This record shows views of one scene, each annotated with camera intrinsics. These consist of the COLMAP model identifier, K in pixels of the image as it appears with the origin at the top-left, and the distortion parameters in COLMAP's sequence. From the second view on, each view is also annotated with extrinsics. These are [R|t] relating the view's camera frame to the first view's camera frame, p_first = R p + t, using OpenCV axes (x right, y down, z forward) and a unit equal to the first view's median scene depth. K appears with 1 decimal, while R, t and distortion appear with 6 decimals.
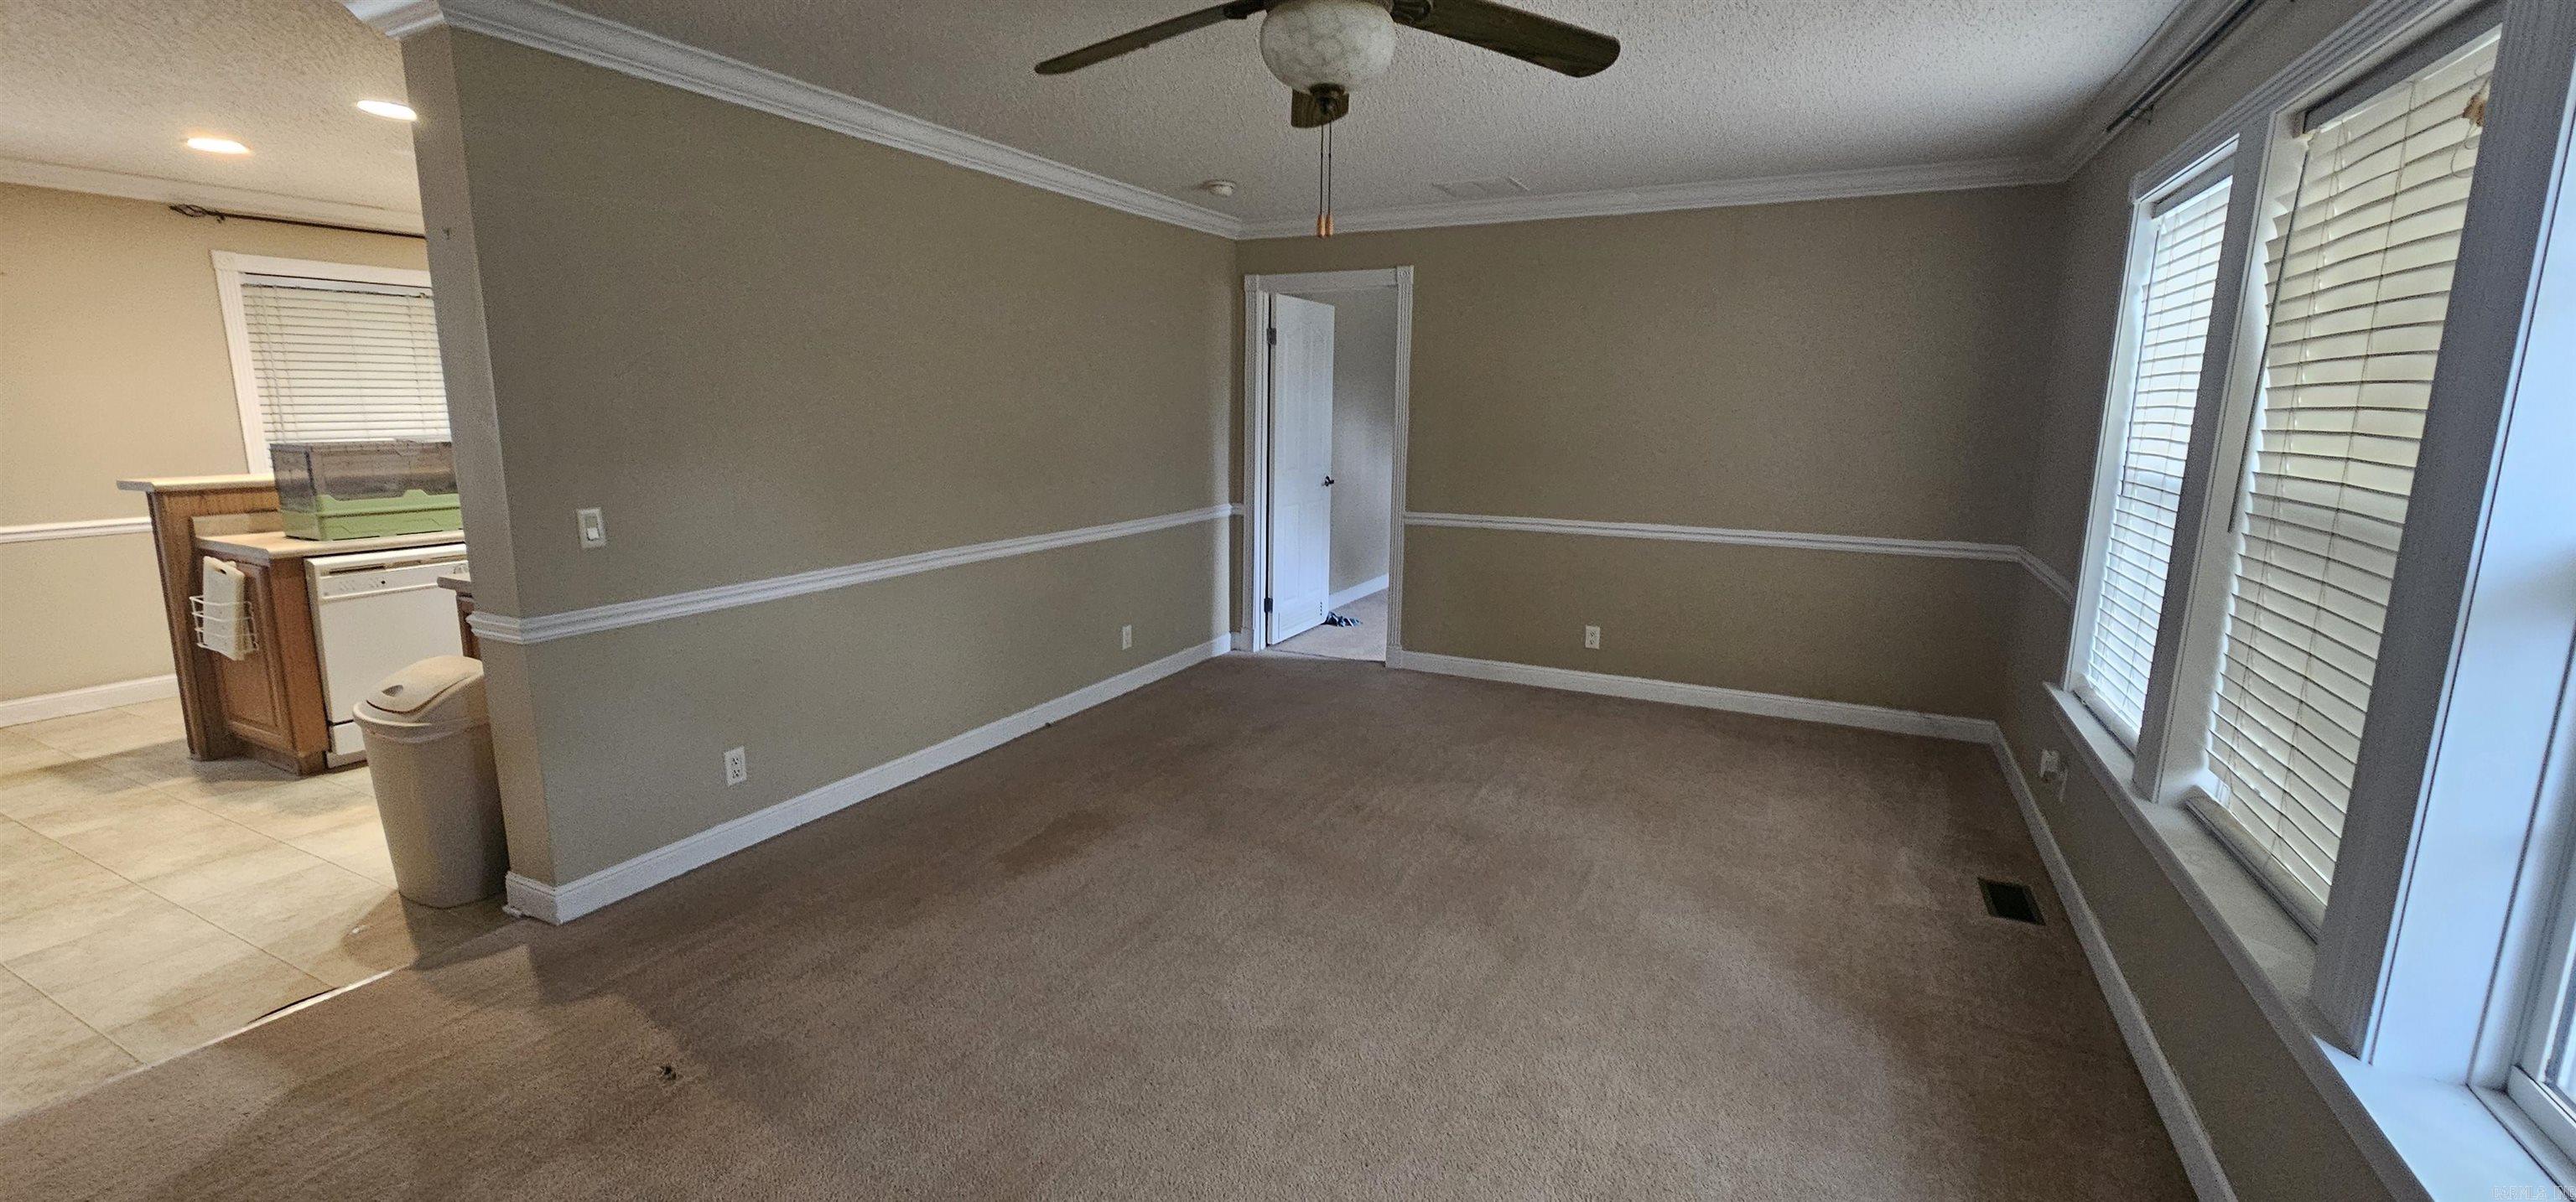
lens RADIAL K [[1055.1, 0, 1281.3], [0, 1055.1, 594.6], [0, 0, 1]] dist [0.000368, -0.000001]
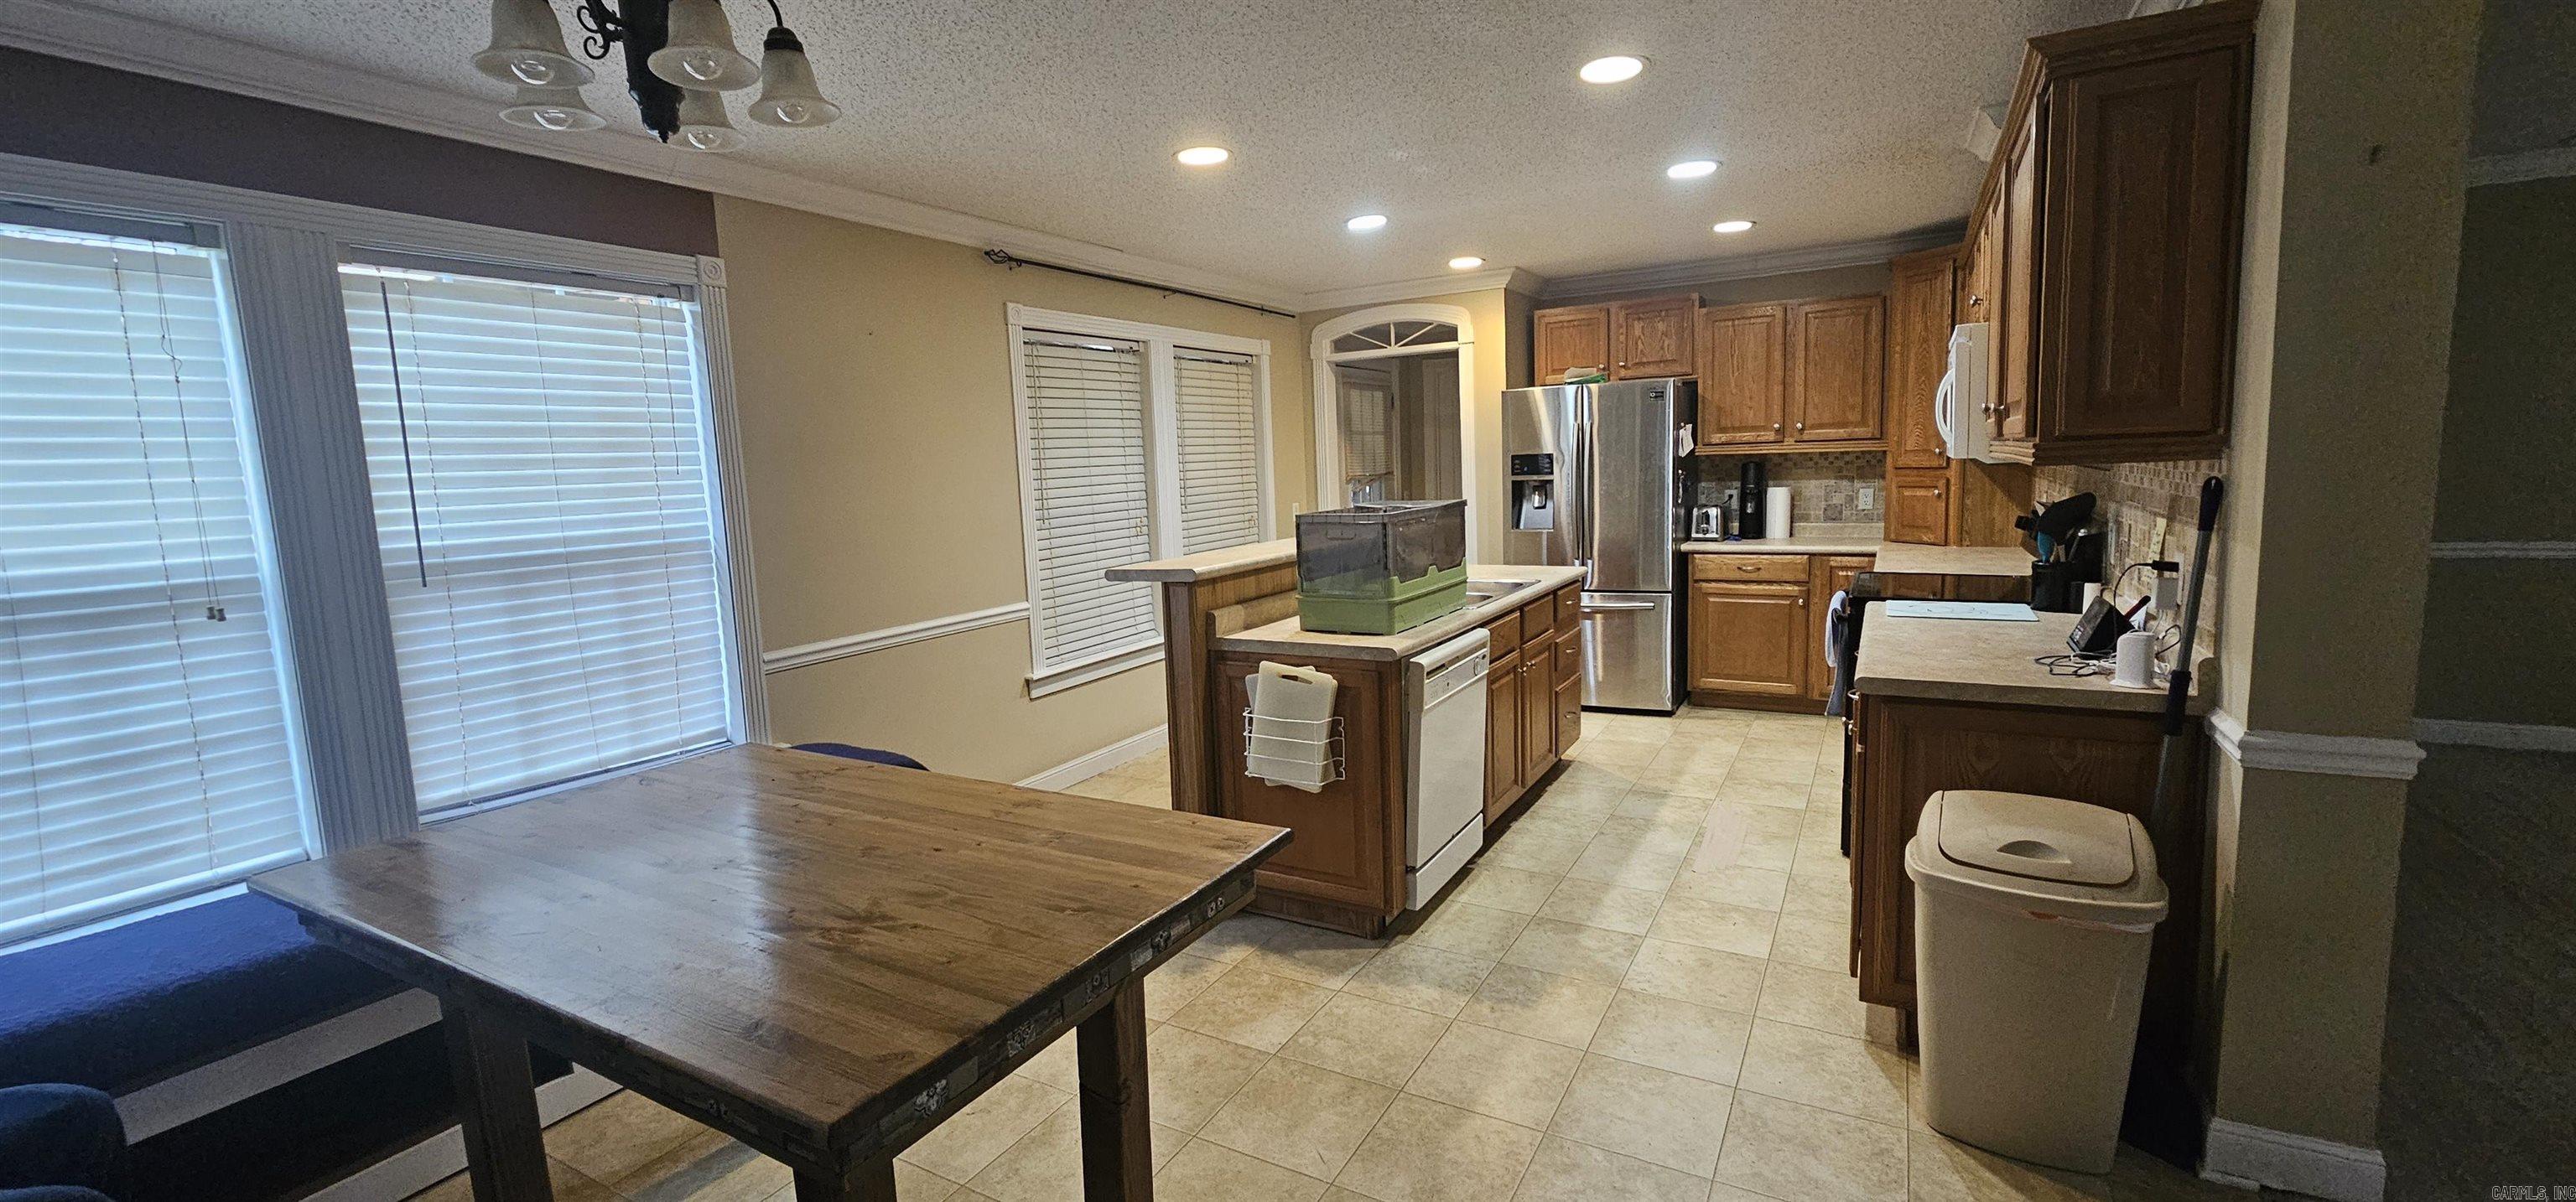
lens RADIAL K [[1055.1, 0, 1287.1], [0, 1055.1, 600.1], [0, 0, 1]] dist [0.000368, -0.000001]
pose [[0.997560, -0.043954, -0.054243, -0.754554], [0.040987, 0.997664, -0.054655, -0.029010], [0.056518, 0.052298, 0.997031, 0.173287]]
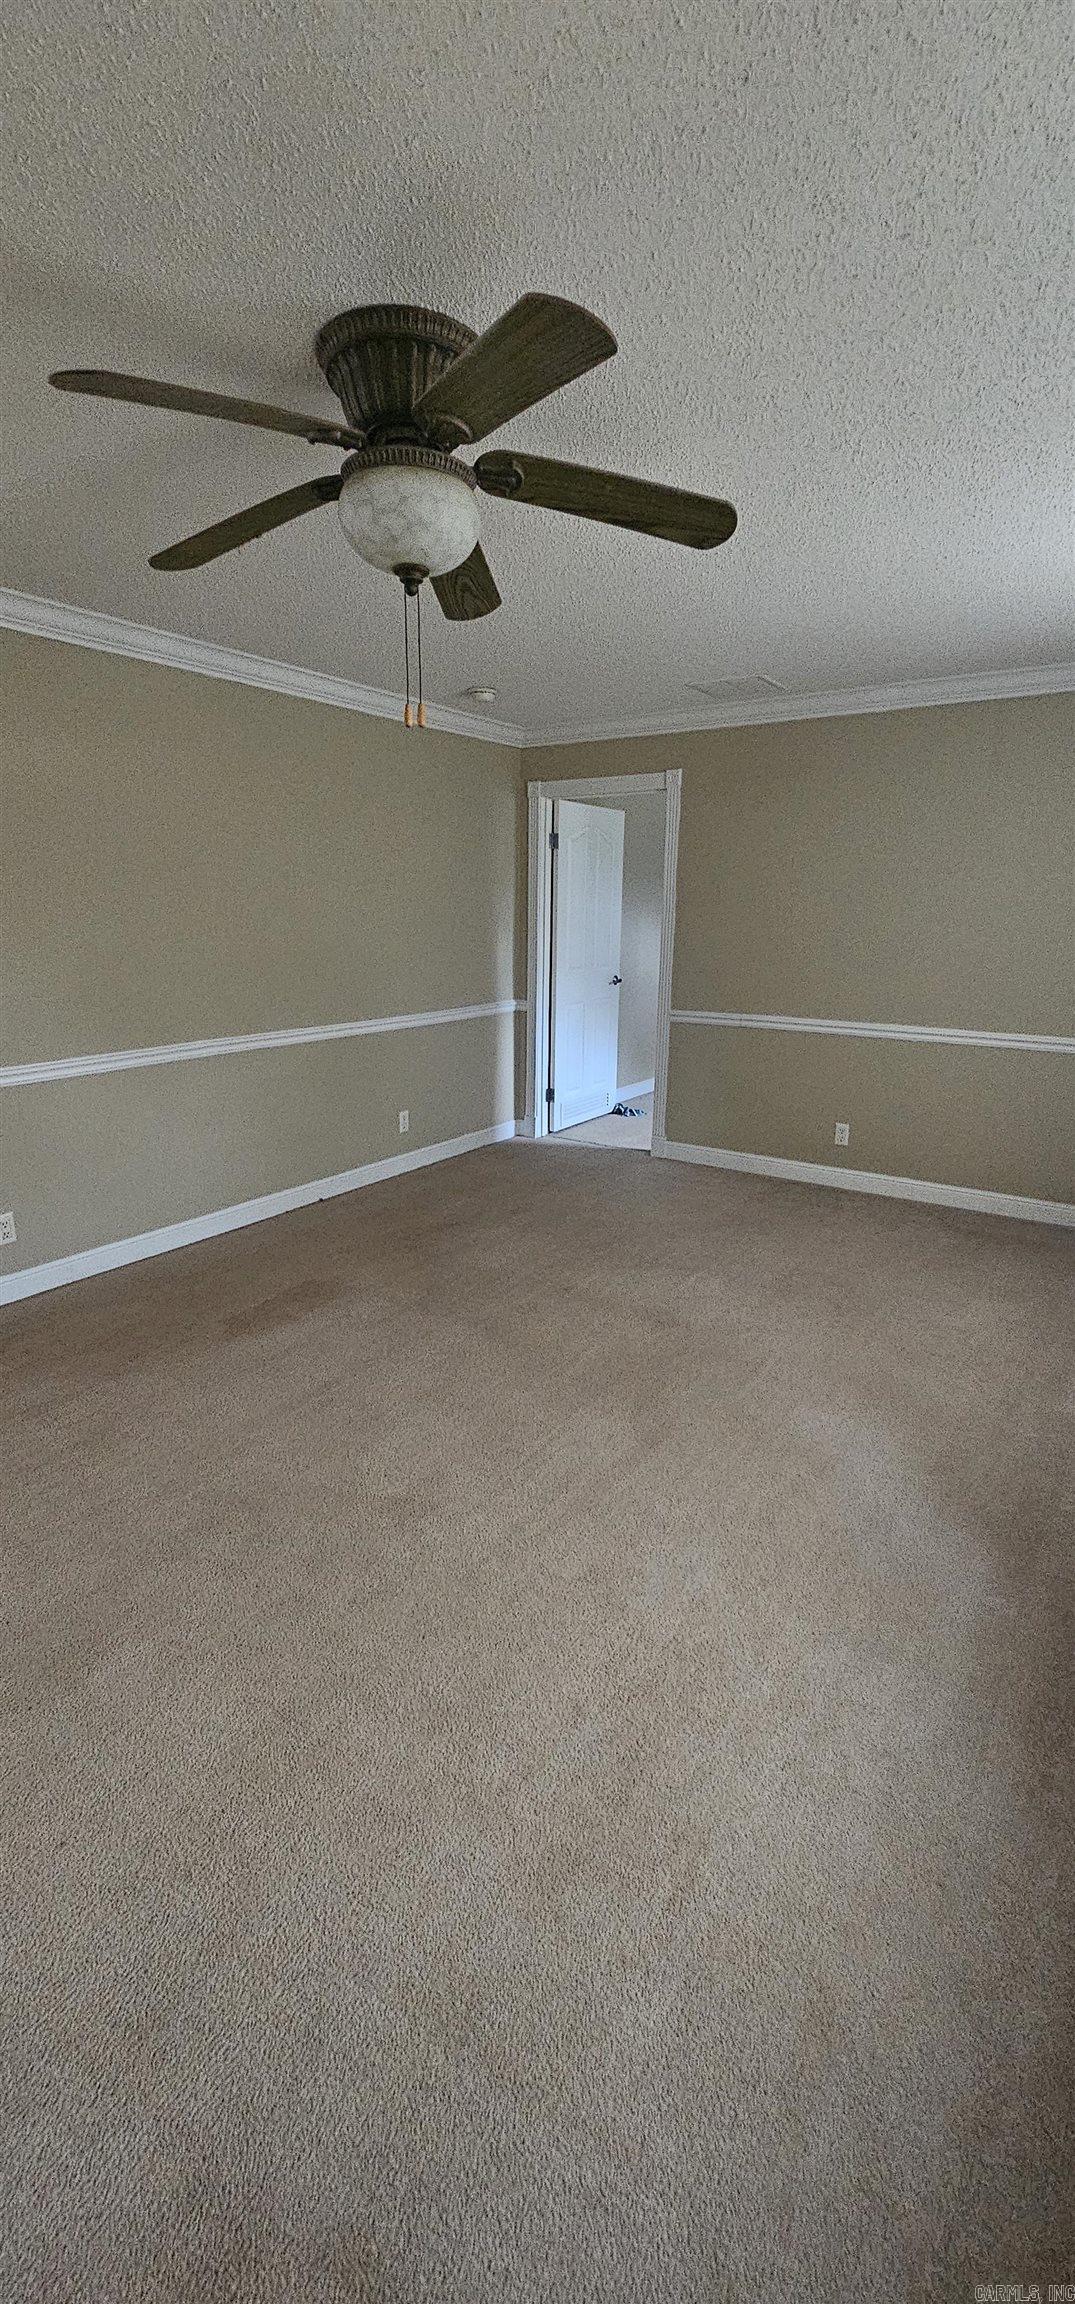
lens RADIAL K [[943.9, 0, 540.3], [0, 943.9, 1151.1], [0, 0, 1]] dist [0.000368, -0.000001]
pose [[0.992604, 0.030077, -0.117612, 0.118010], [-0.021524, 0.997076, 0.073323, -0.004821], [0.119474, -0.070249, 0.990349, 0.048752]]
